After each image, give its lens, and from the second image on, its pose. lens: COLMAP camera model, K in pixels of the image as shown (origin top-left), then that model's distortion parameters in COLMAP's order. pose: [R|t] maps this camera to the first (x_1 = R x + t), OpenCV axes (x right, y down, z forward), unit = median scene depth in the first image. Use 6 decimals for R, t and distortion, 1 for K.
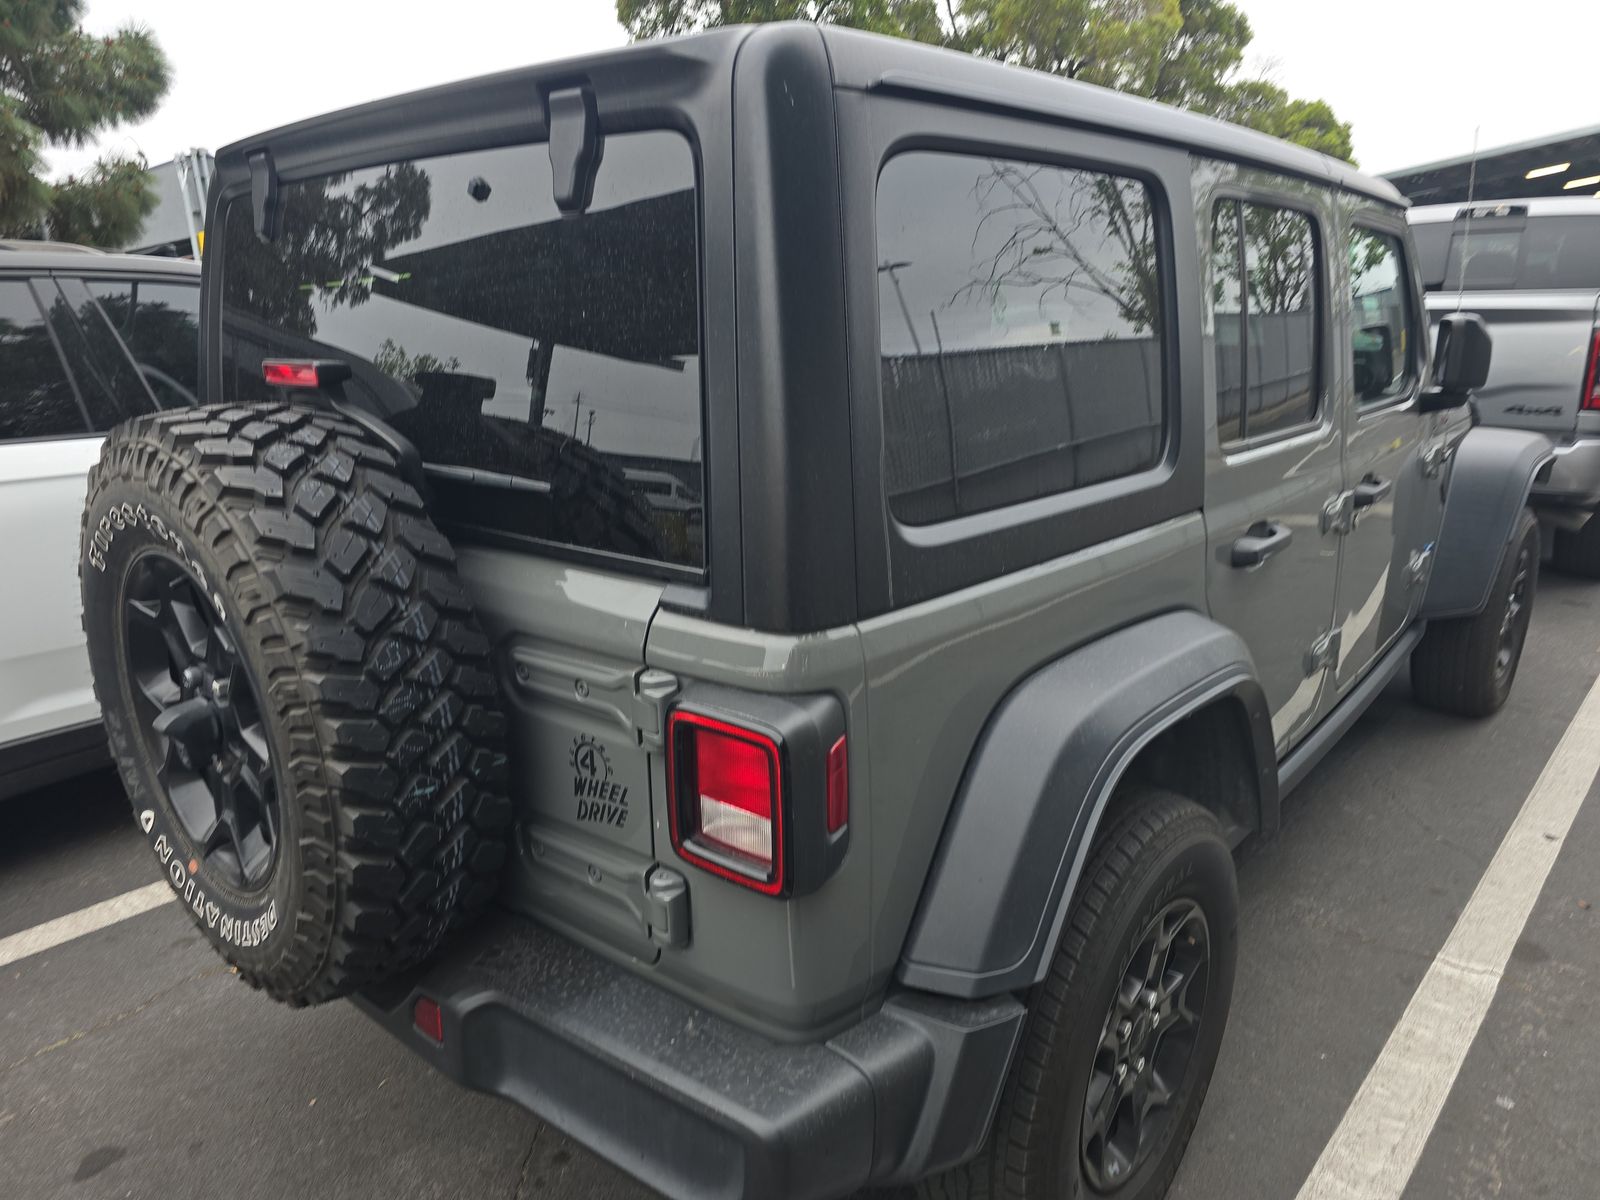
lens RADIAL K [[1078.8, 0, 815.9], [0, 1078.8, 601.9], [0, 0, 1]] dist [0.030303, -0.019326]
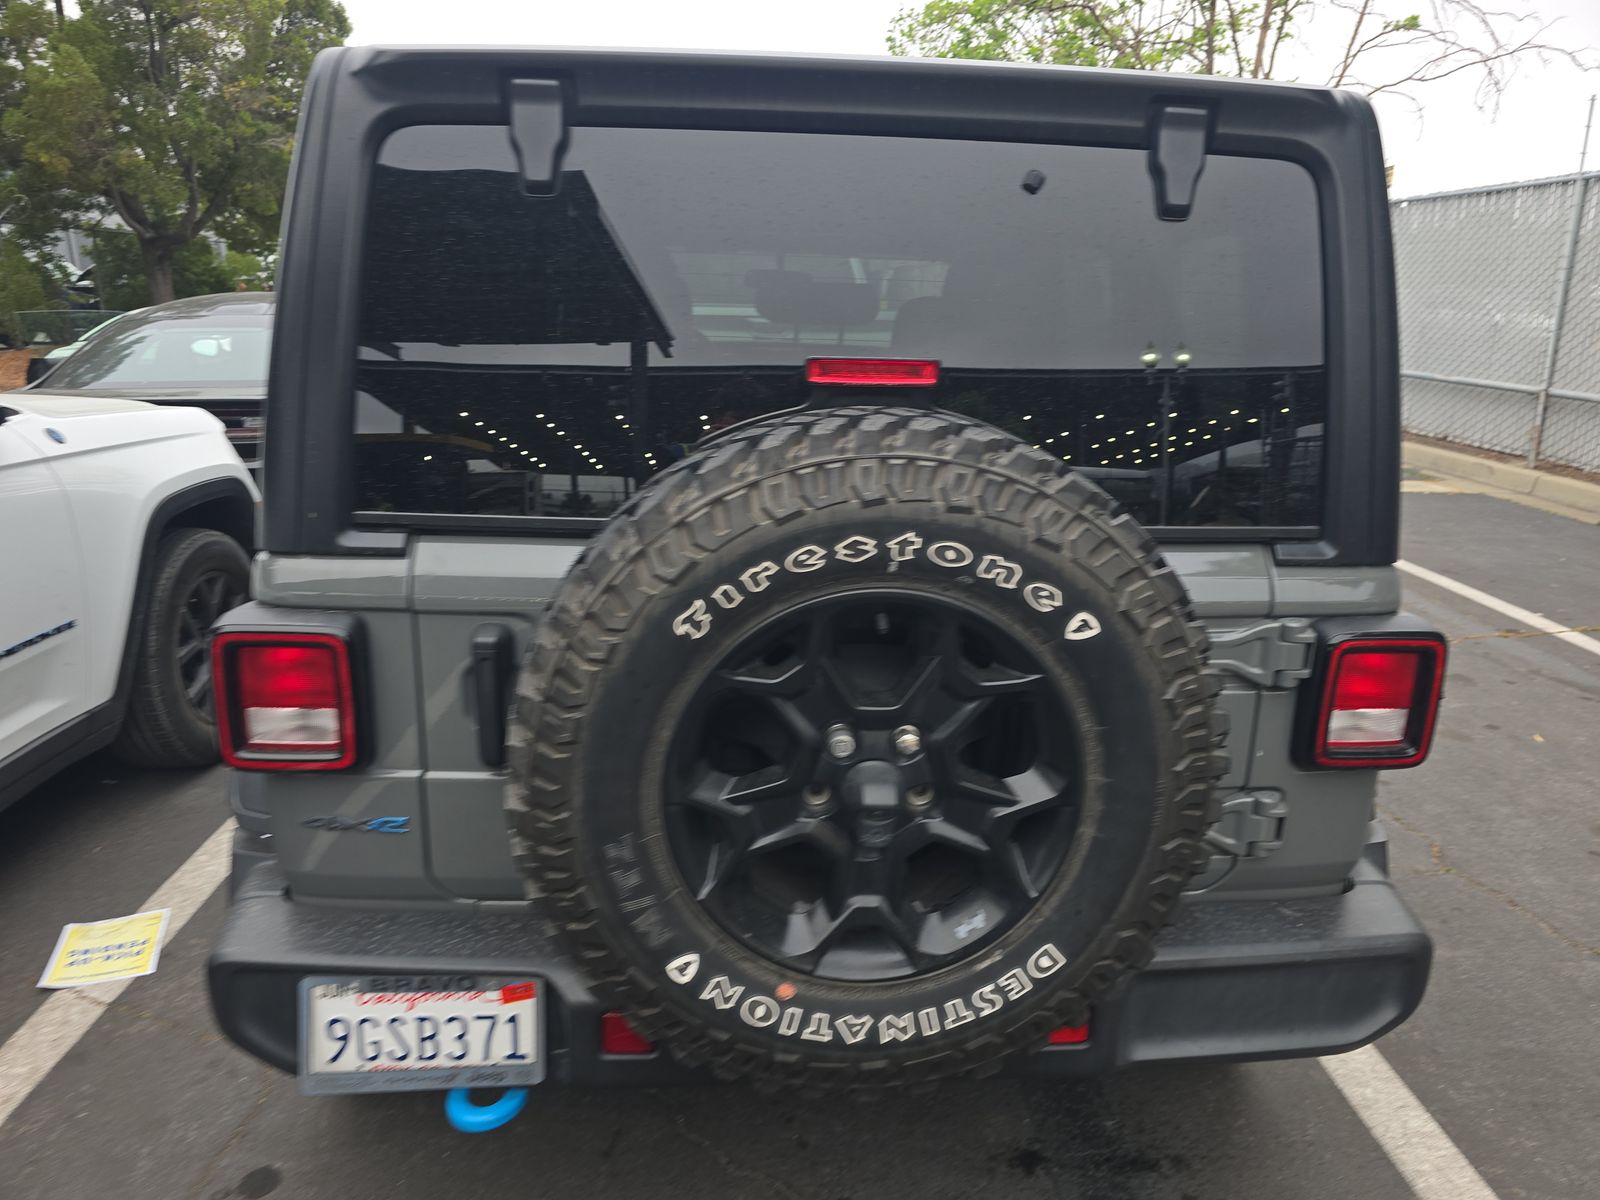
lens RADIAL K [[1078.8, 0, 813.2], [0, 1078.8, 604.1], [0, 0, 1]] dist [0.030303, -0.019326]
pose [[0.722609, -0.159175, 0.672681, -1.269459], [0.155614, 0.985607, 0.066057, -0.105316], [-0.673514, 0.056945, 0.736978, 0.459747]]
